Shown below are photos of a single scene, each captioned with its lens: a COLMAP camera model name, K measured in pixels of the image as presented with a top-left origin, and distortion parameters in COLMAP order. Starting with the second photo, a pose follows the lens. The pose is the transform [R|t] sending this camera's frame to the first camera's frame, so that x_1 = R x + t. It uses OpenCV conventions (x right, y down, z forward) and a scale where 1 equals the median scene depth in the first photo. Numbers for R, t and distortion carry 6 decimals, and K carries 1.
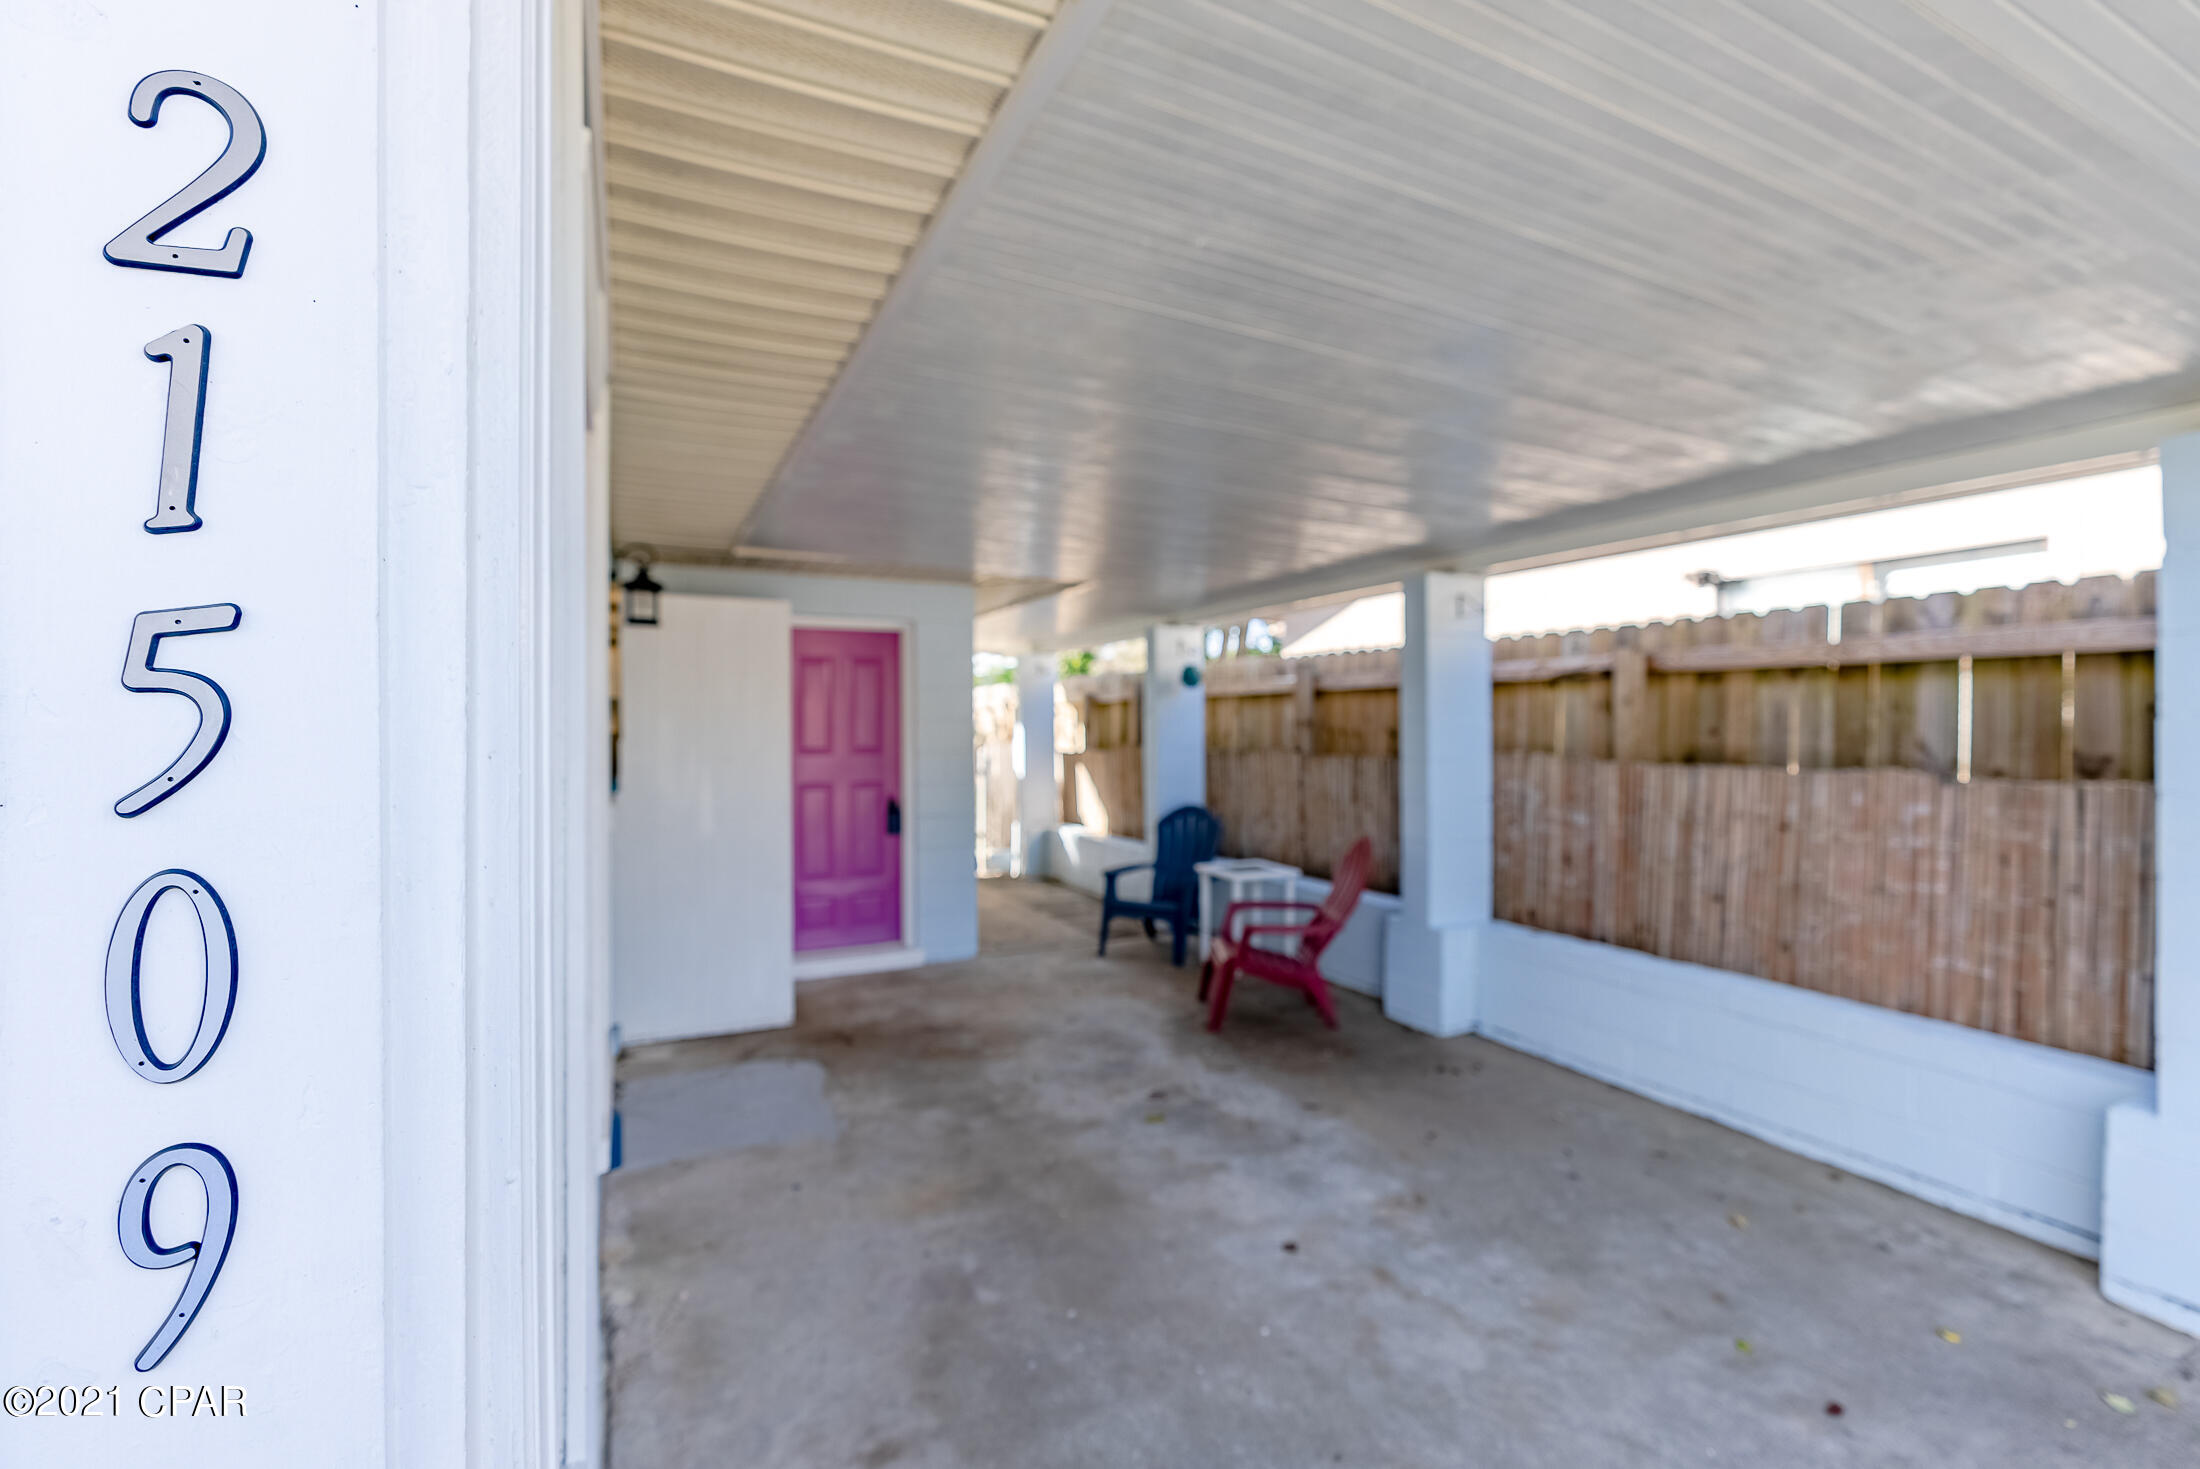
lens RADIAL K [[984.0, 0, 1100.0], [0, 984.0, 734.5], [0, 0, 1]] dist [-0.004252, -0.000267]
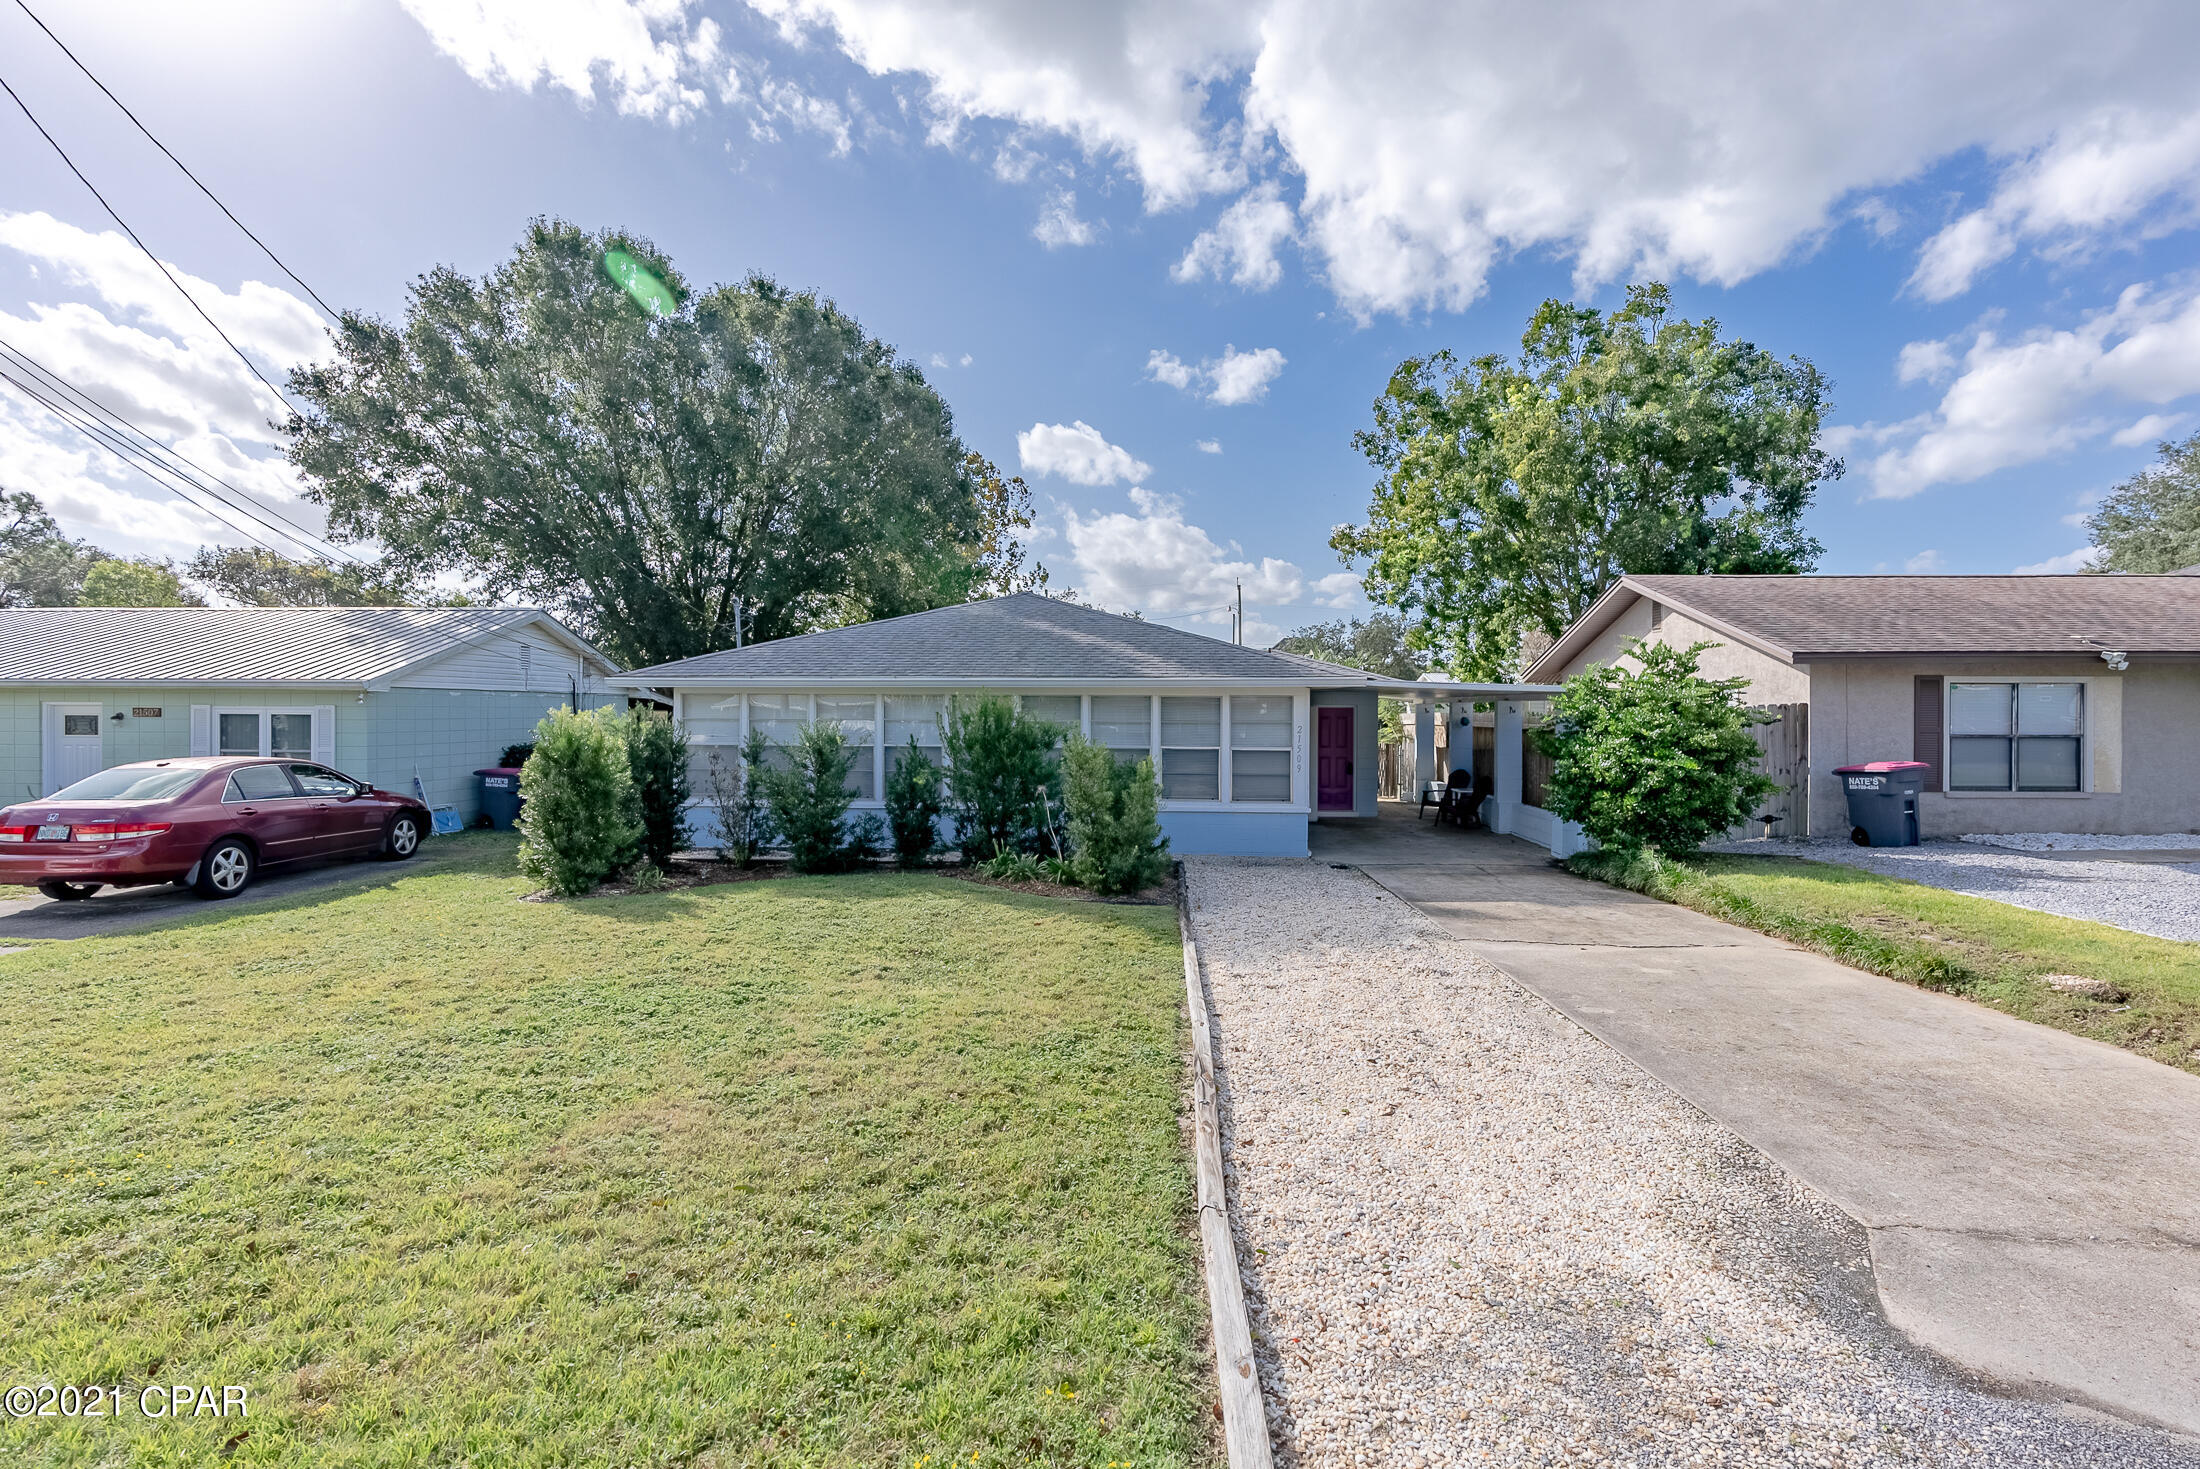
lens RADIAL K [[984.0, 0, 1100.0], [0, 984.0, 734.5], [0, 0, 1]] dist [-0.004252, -0.000267]
pose [[0.863605, 0.010576, -0.504059, 1.058026], [-0.002833, 0.999866, 0.016124, -0.111220], [0.504162, -0.012497, 0.863519, -3.257602]]
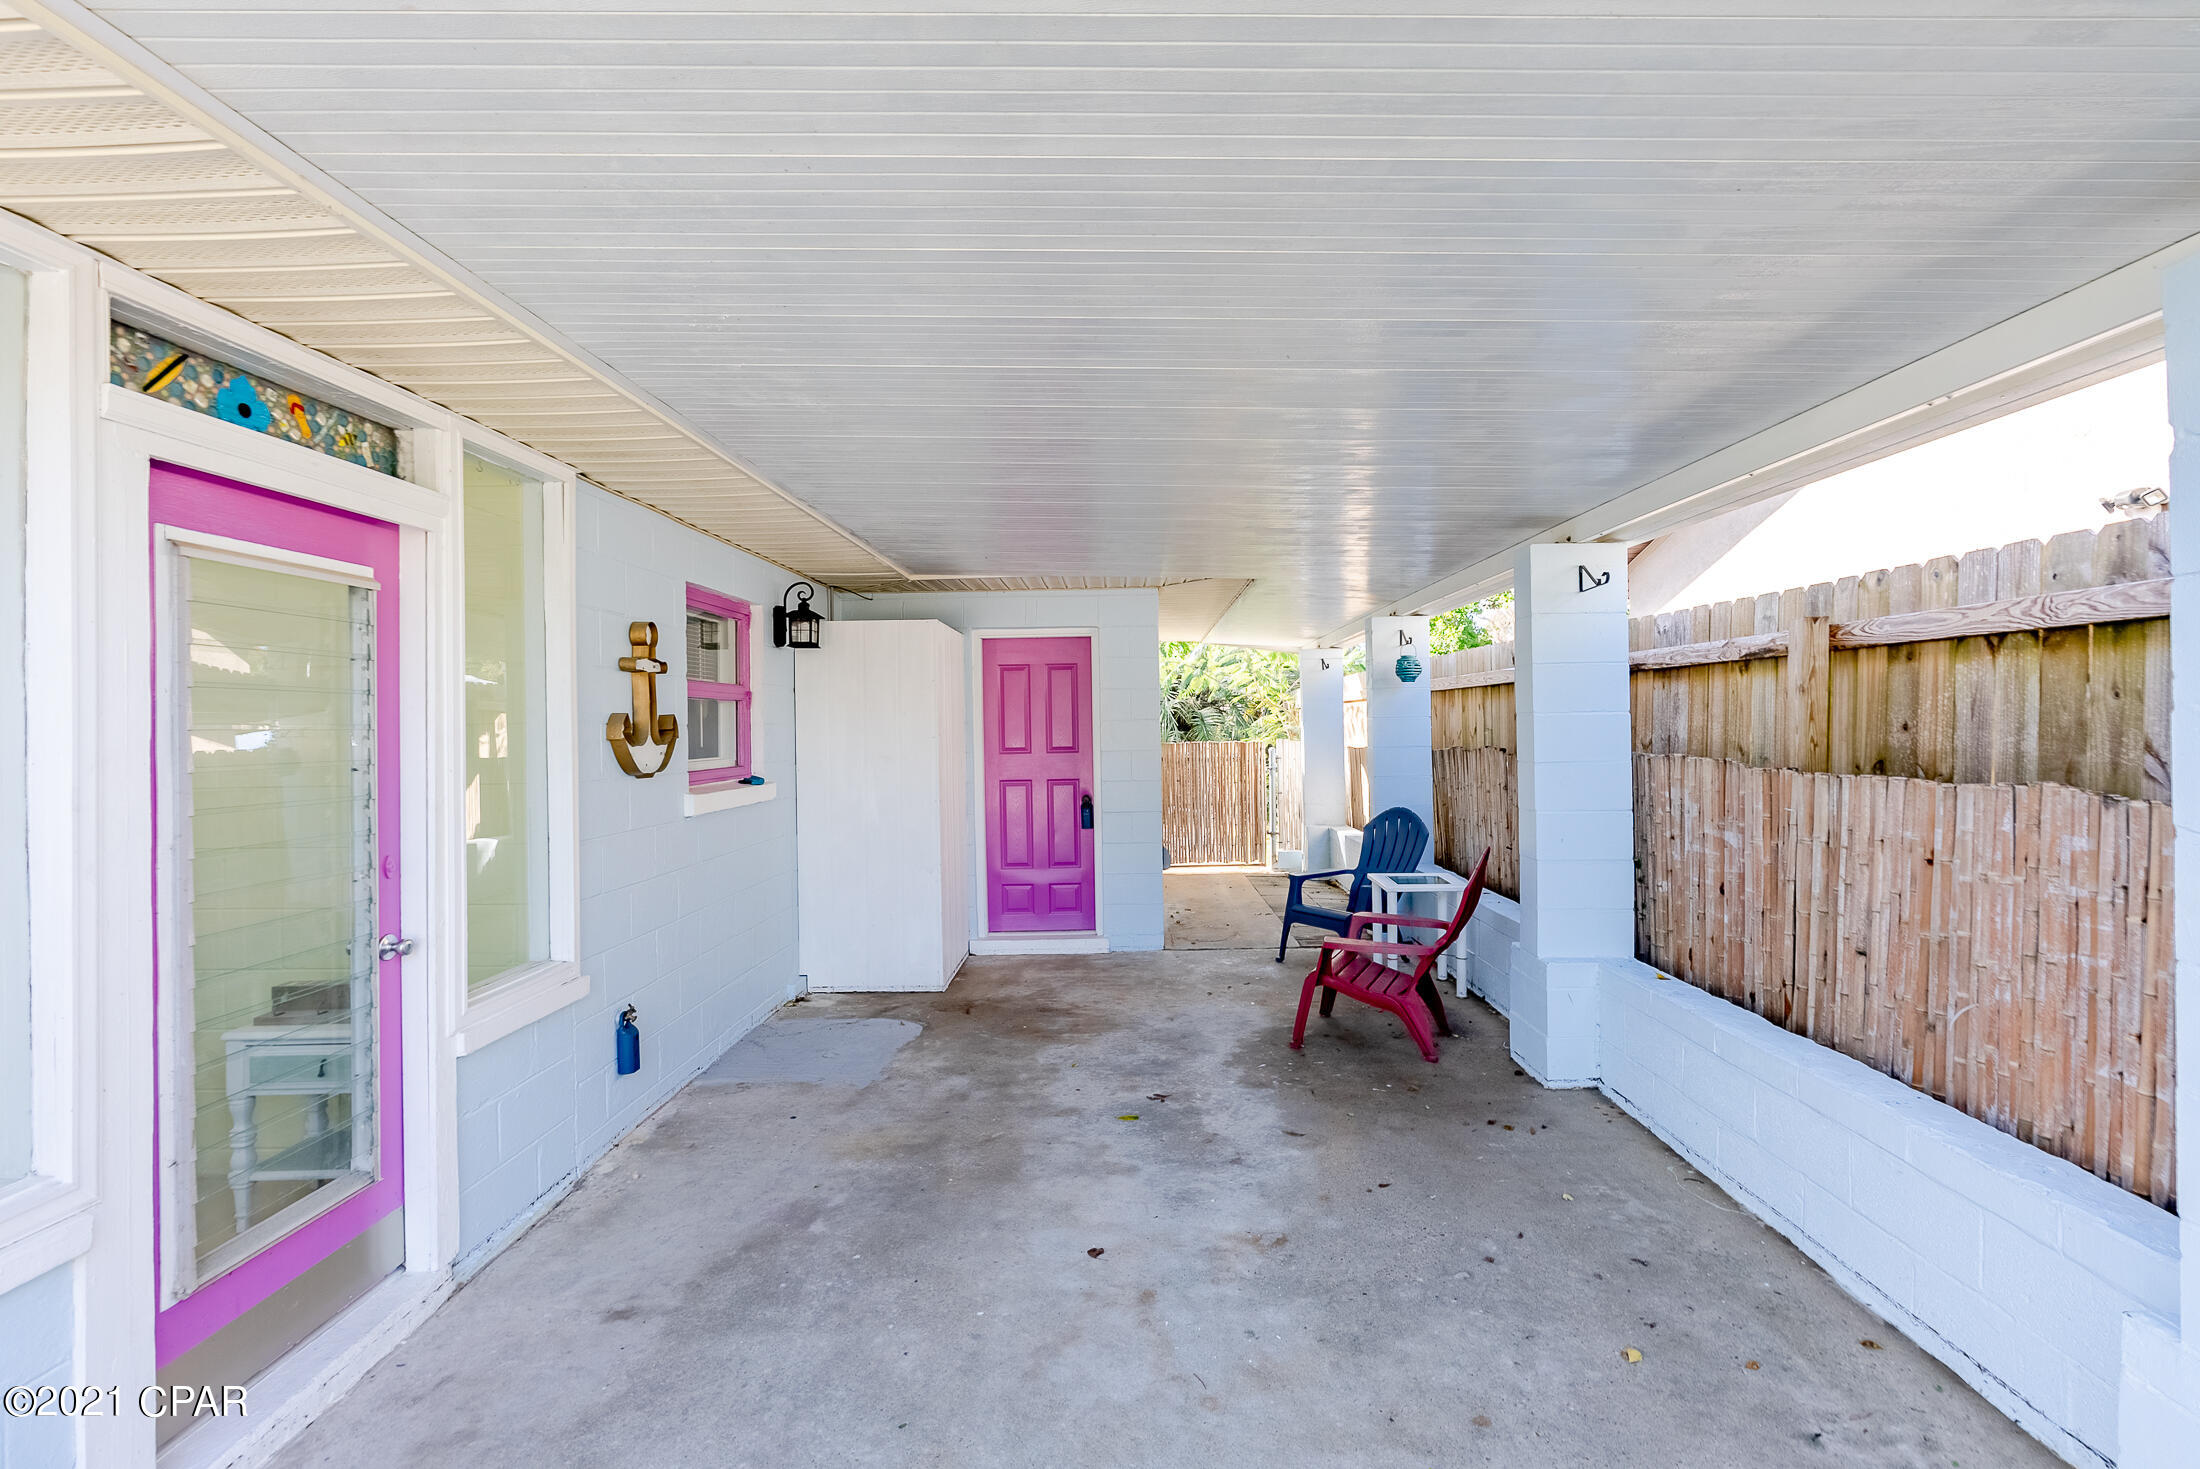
lens RADIAL K [[997.6, 0, 1100.0], [0, 997.6, 734.5], [0, 0, 1]] dist [-0.001985, -0.000055]
pose [[0.890767, -0.006915, -0.454408, 0.472054], [0.009679, 0.999946, 0.003758, -0.006121], [0.454357, -0.007746, 0.890786, 0.073305]]
